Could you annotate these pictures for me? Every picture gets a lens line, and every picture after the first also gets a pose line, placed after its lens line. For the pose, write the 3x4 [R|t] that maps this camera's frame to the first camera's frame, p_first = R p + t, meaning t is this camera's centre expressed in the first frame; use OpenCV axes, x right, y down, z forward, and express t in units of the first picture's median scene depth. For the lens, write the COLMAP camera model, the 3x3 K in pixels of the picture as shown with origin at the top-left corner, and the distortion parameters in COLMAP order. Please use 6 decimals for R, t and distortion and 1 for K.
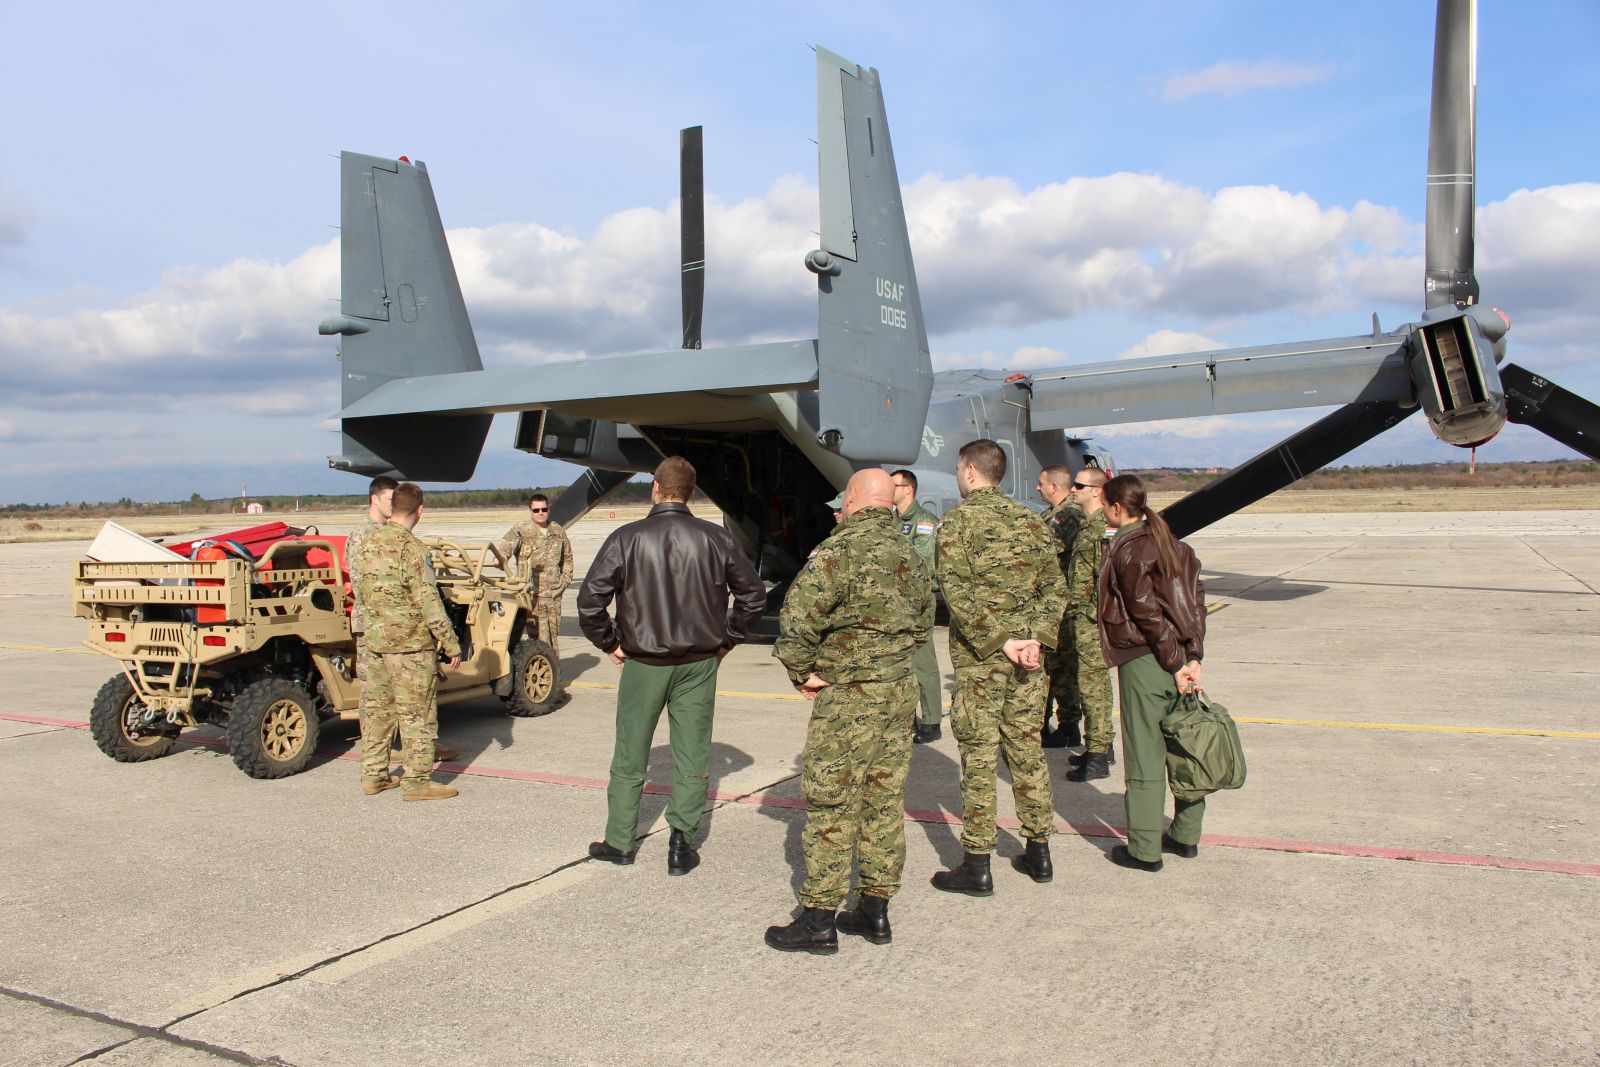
lens RADIAL K [[1361.9, 0, 786.2], [0, 1361.9, 538.7], [0, 0, 1]] dist [-0.151081, 0.149745]
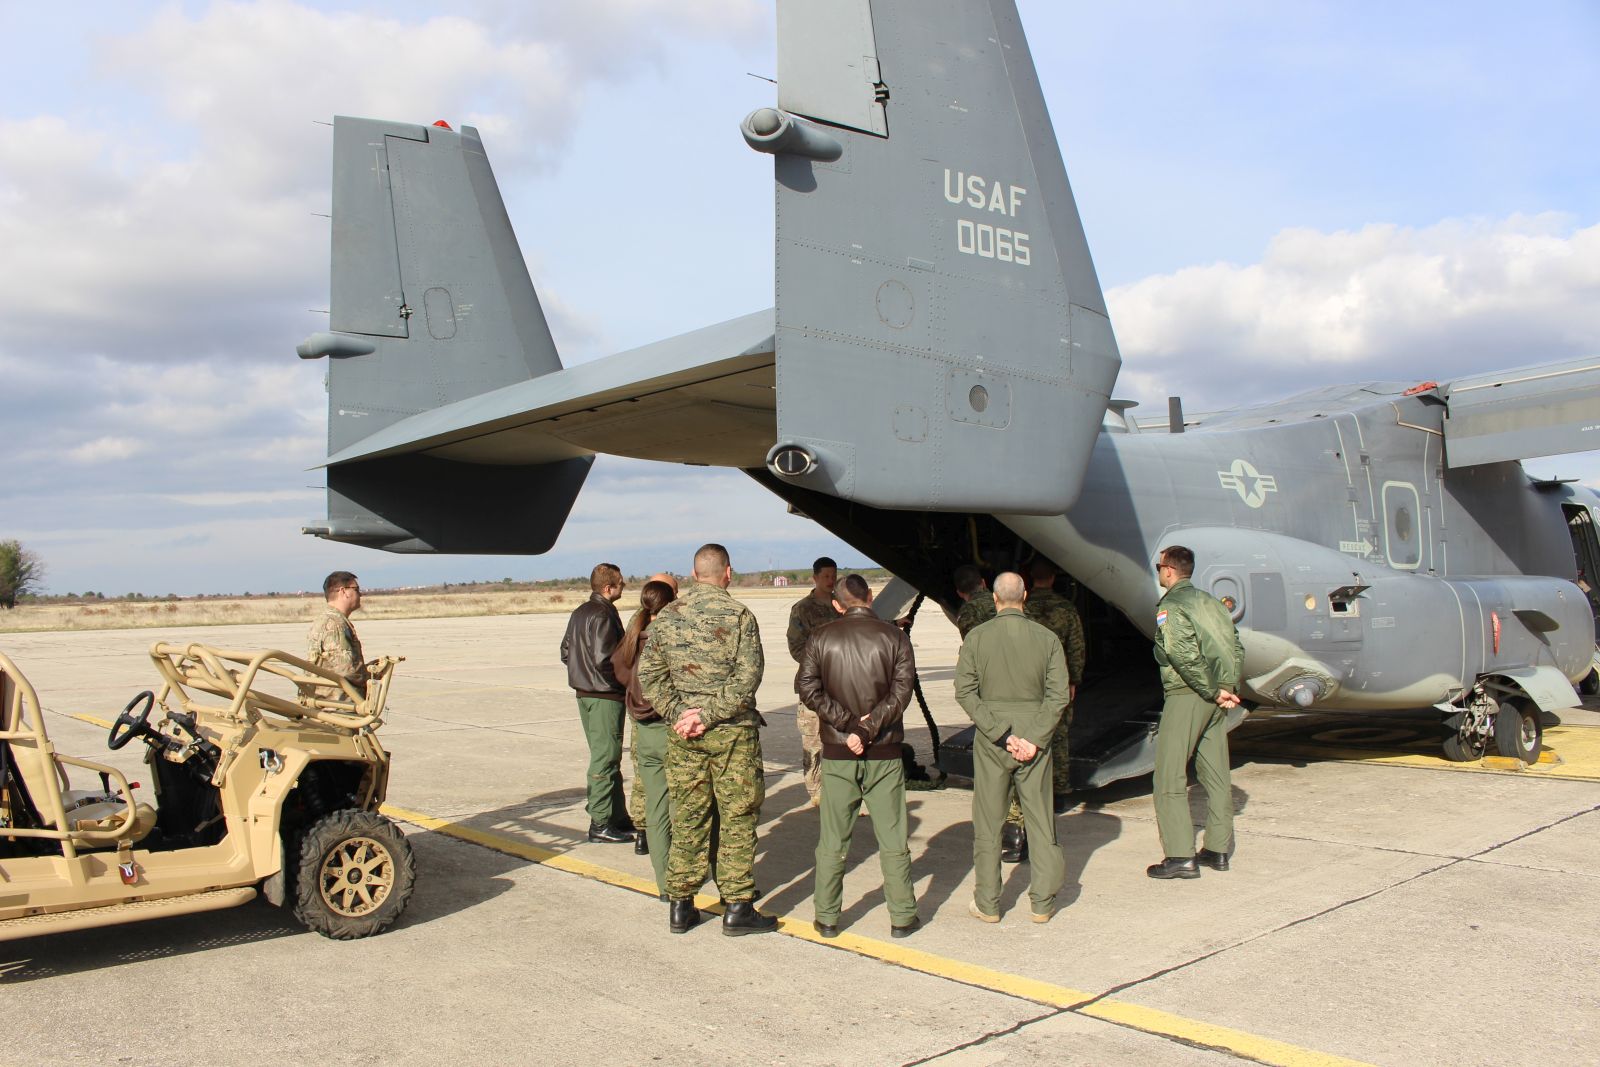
lens RADIAL K [[1361.9, 0, 786.2], [0, 1361.9, 538.7], [0, 0, 1]] dist [-0.151081, 0.149745]
pose [[0.928909, -0.018667, -0.369837, 0.119327], [-0.001320, 0.998555, -0.053717, -0.009994], [0.370305, 0.050386, 0.927543, 0.285864]]
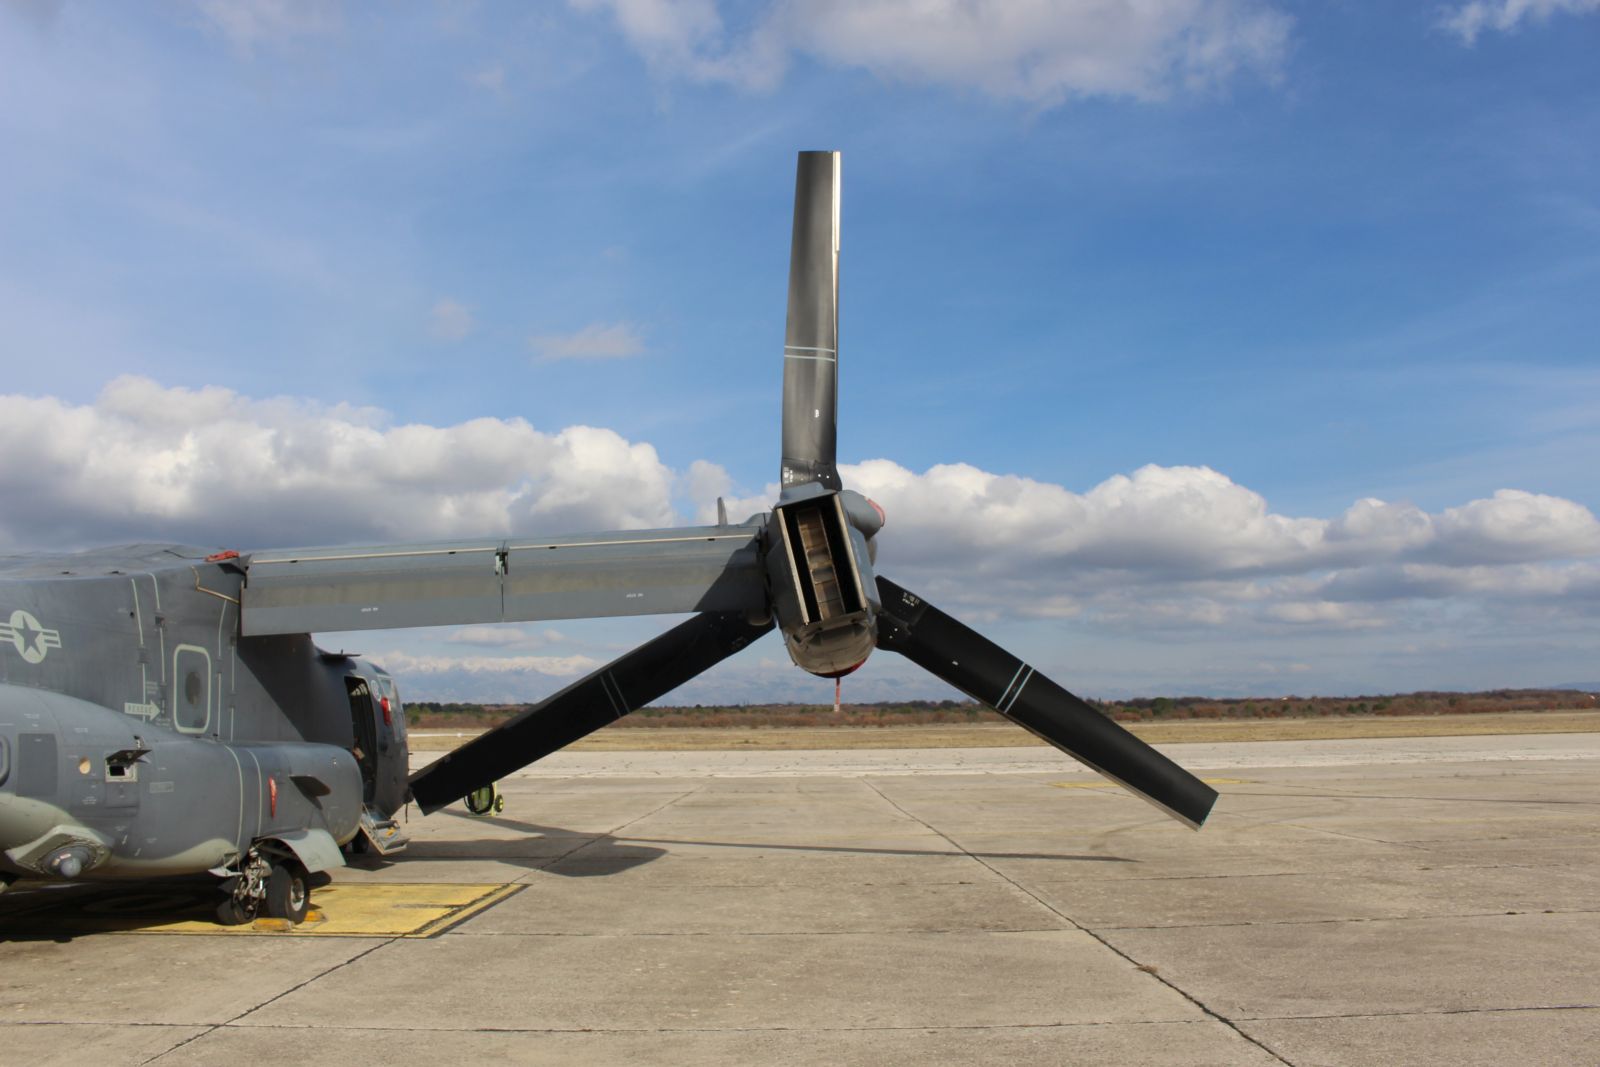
lens RADIAL K [[1361.9, 0, 786.2], [0, 1361.9, 538.7], [0, 0, 1]] dist [-0.151081, 0.149745]
pose [[0.895247, 0.073117, 0.439531, 0.128402], [0.003642, 0.985210, -0.171311, -0.011848], [-0.445556, 0.154966, 0.881740, 0.281891]]
